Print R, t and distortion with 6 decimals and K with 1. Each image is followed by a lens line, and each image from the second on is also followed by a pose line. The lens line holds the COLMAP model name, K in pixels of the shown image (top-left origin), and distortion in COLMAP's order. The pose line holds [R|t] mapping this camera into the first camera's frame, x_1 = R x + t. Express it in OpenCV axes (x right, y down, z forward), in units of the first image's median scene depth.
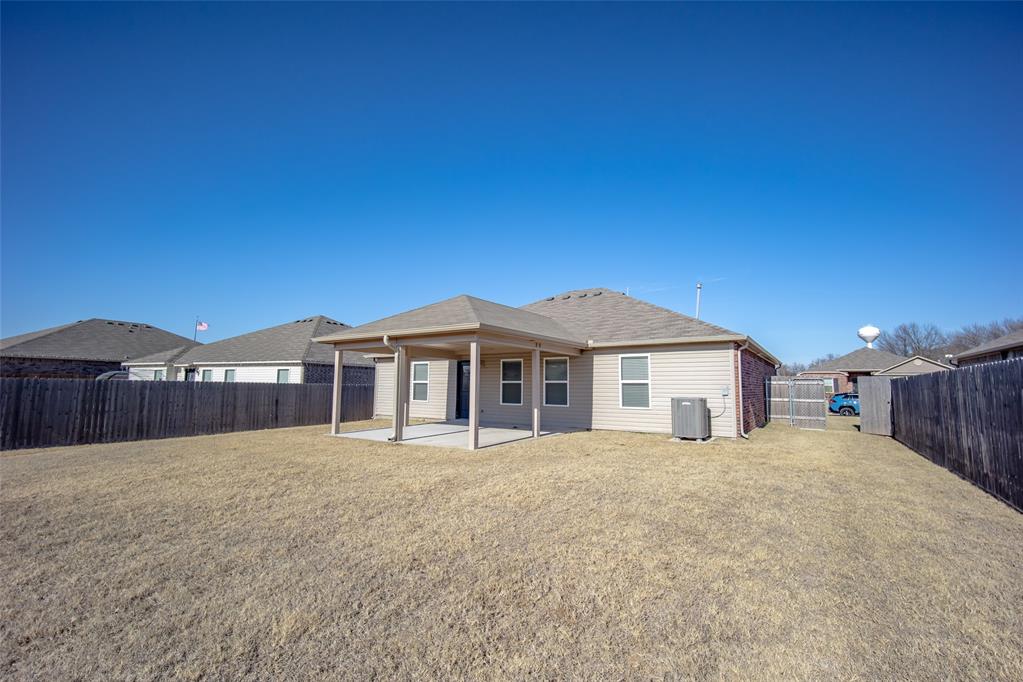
lens RADIAL K [[447.2, 0, 512.4], [0, 447.2, 338.6], [0, 0, 1]] dist [-0.005648, 0.000322]
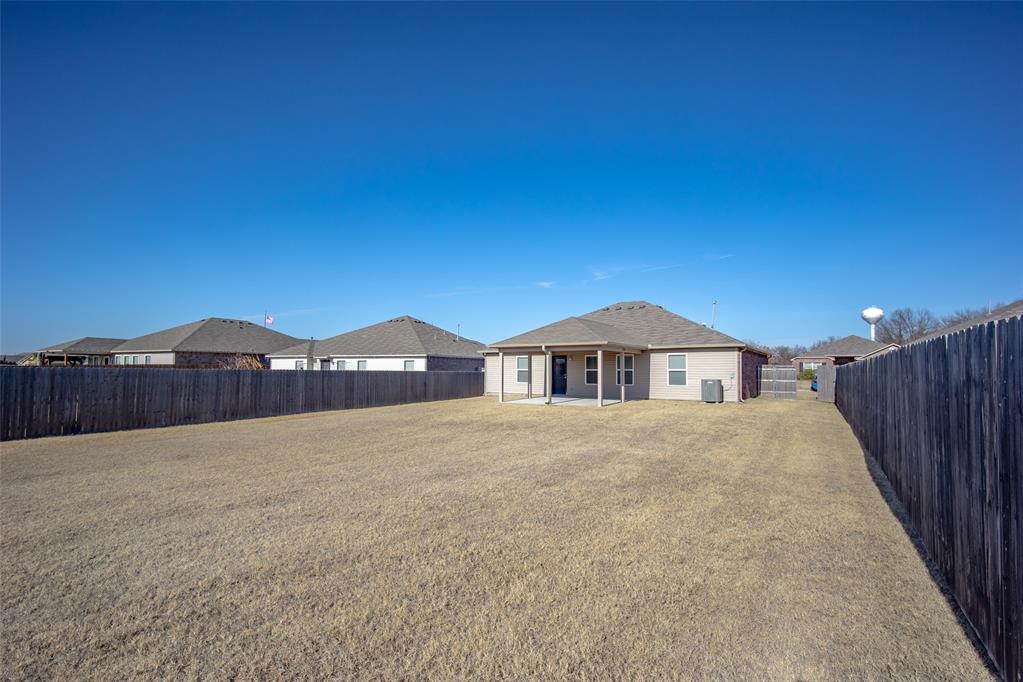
lens RADIAL K [[469.3, 0, 512.0], [0, 469.3, 345.6], [0, 0, 1]] dist [-0.009561, 0.002899]
pose [[0.999895, -0.004503, 0.013798, -0.243339], [0.003746, 0.998512, 0.054396, -0.060637], [-0.014022, -0.054339, 0.998424, -0.482057]]
